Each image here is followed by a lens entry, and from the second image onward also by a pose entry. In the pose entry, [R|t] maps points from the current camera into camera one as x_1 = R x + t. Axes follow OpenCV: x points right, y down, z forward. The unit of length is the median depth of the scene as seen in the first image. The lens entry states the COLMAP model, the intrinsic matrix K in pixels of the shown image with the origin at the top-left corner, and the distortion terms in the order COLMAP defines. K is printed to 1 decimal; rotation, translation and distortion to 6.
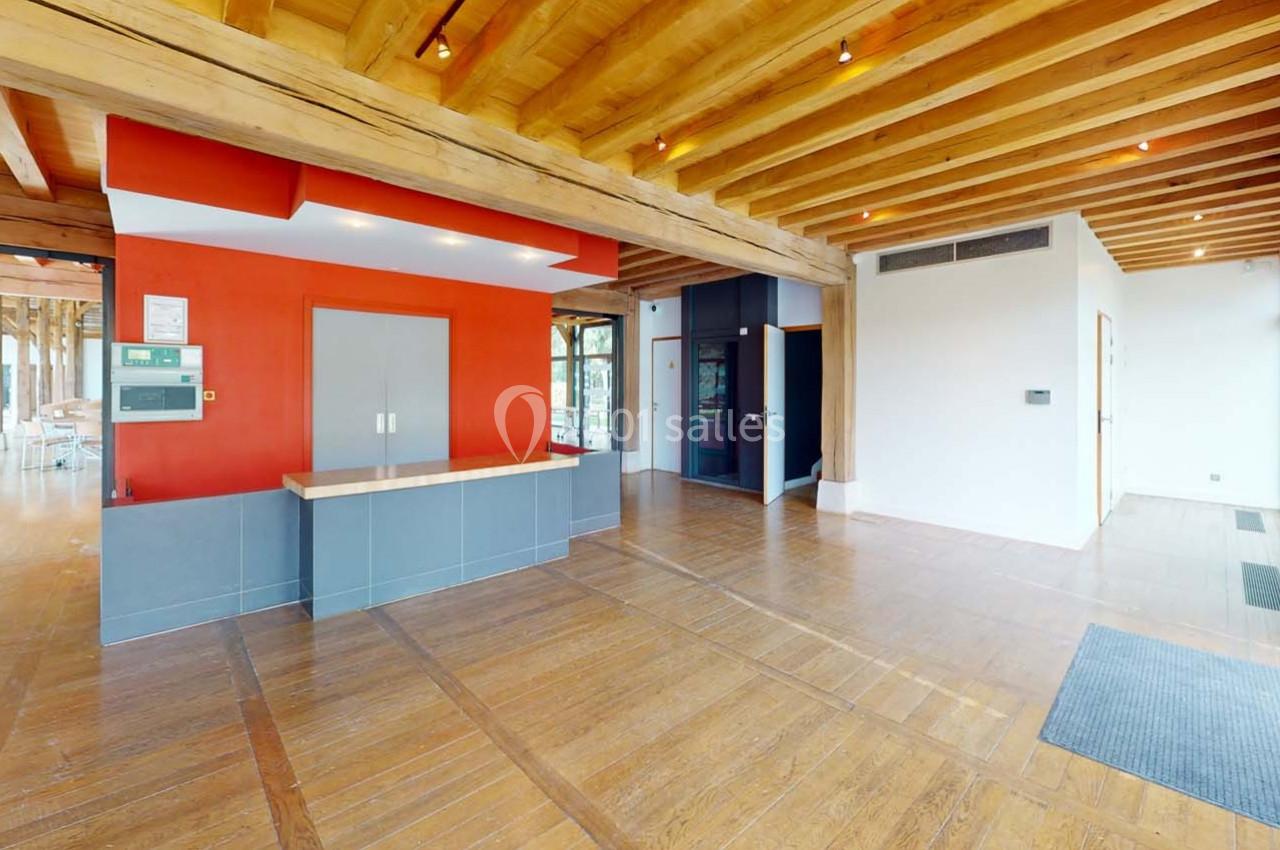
lens RADIAL K [[561.0, 0, 639.3], [0, 561.0, 397.2], [0, 0, 1]] dist [0.001923, 0.000429]
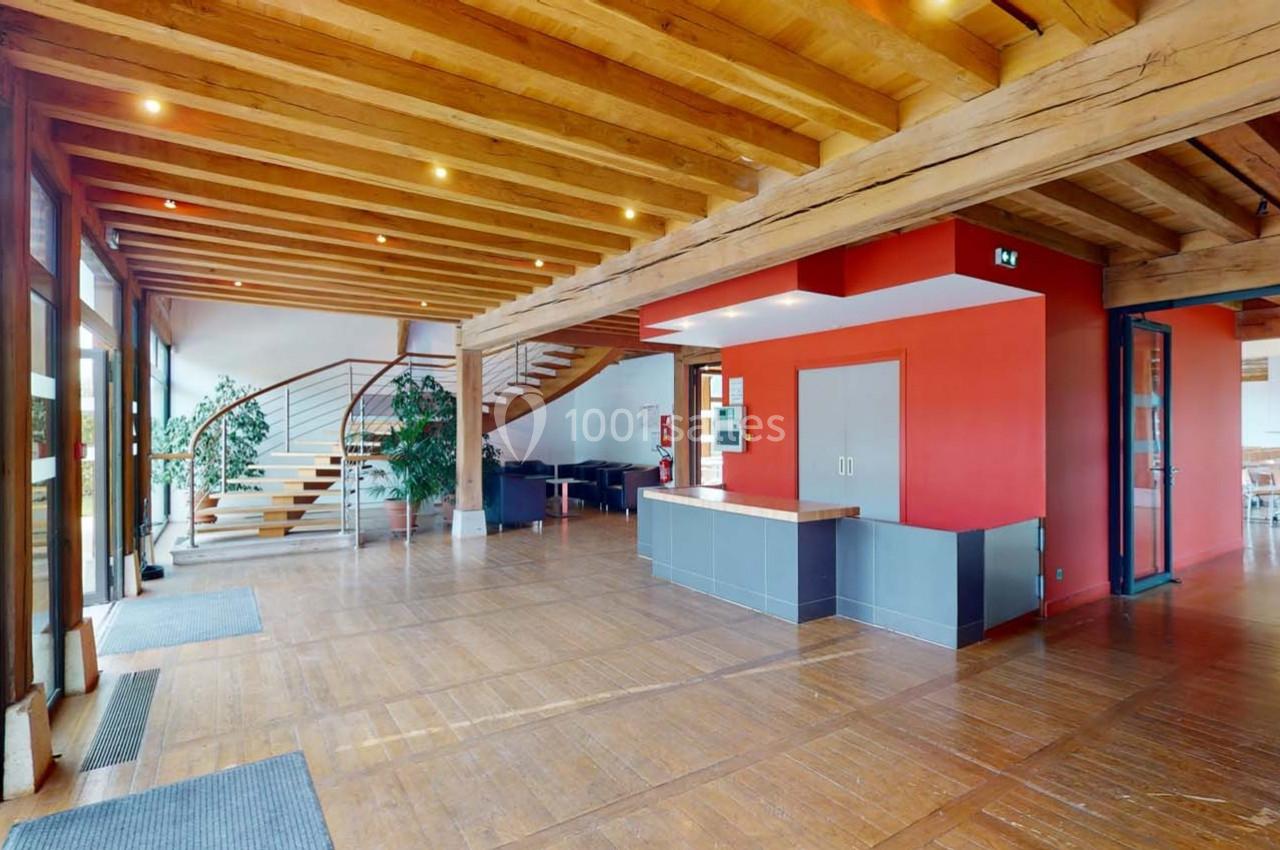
lens RADIAL K [[615.5, 0, 640.0], [0, 615.5, 425.0], [0, 0, 1]] dist [0.001878, -0.000234]
pose [[-0.168579, -0.004318, -0.985679, 1.229510], [-0.010720, 0.999939, -0.002547, -0.041891], [0.985630, 0.010137, -0.168615, 1.262643]]
